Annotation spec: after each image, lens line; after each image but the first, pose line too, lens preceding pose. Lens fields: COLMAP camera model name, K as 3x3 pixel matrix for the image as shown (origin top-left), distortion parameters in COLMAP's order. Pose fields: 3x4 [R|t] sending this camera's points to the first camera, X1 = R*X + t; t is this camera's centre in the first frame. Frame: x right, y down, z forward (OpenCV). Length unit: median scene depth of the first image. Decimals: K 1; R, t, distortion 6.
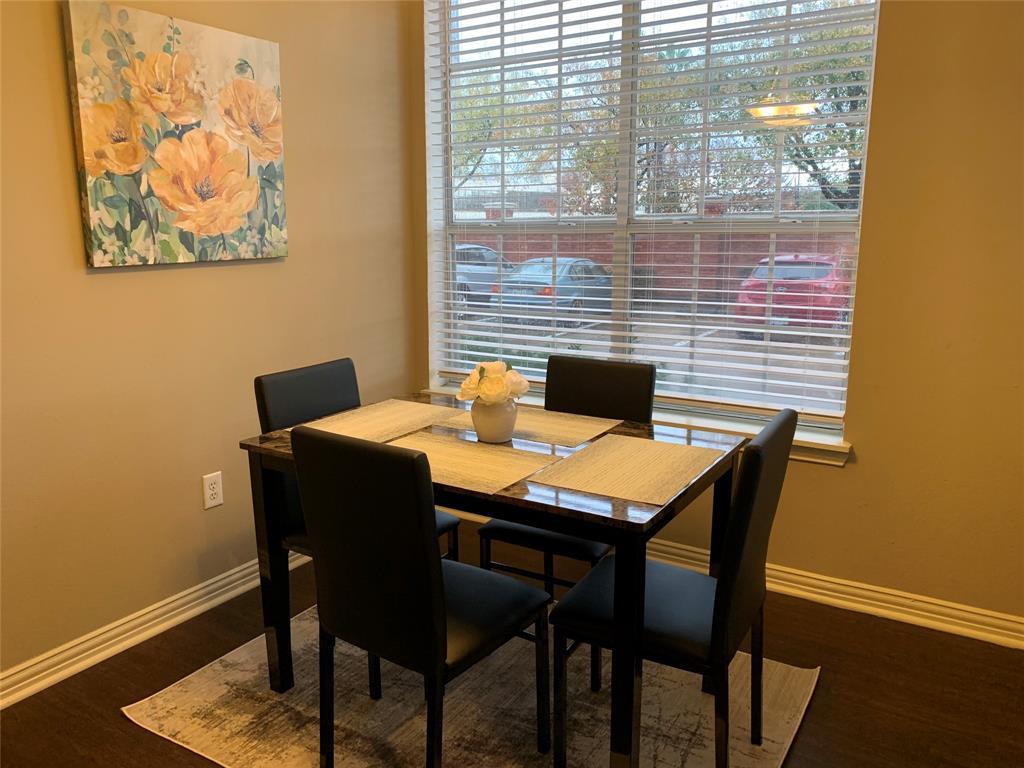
lens RADIAL K [[799.9, 0, 512.0], [0, 799.9, 384.0], [0, 0, 1]] dist [0.002730, -0.114709]
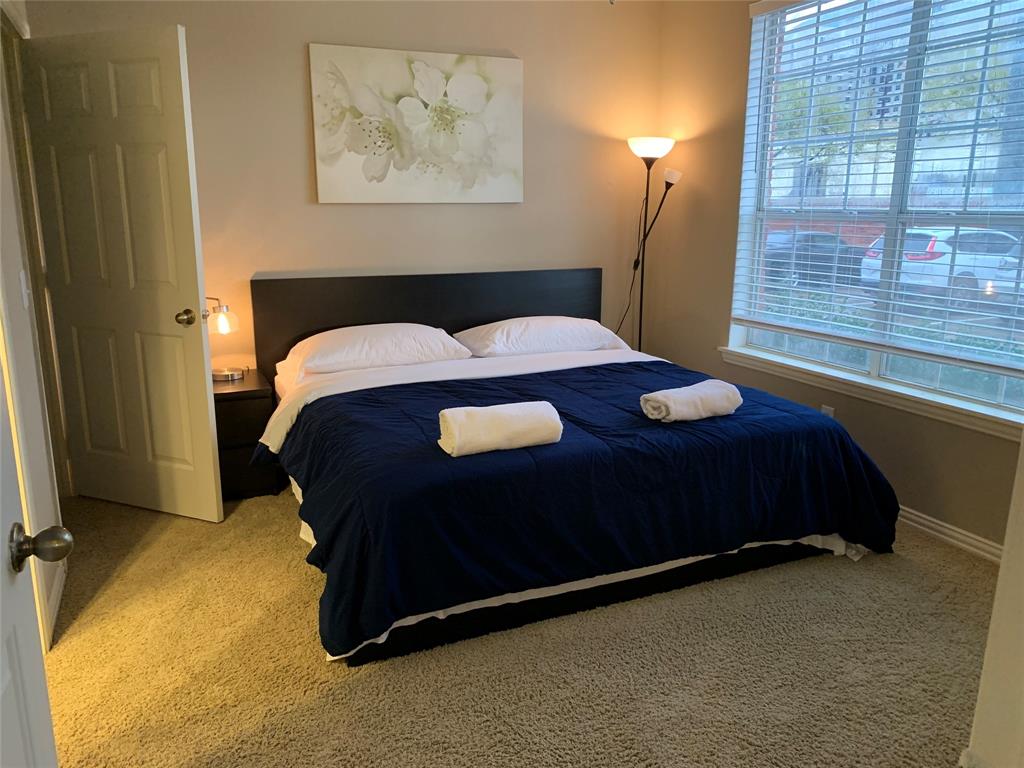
lens RADIAL K [[786.9, 0, 512.0], [0, 786.9, 384.0], [0, 0, 1]] dist [0.071007, -0.111590]
pose [[0.834394, 0.137081, -0.533849, 0.328893], [-0.125789, 0.990377, 0.057703, 0.039995], [0.536622, 0.019005, 0.843608, -0.217431]]
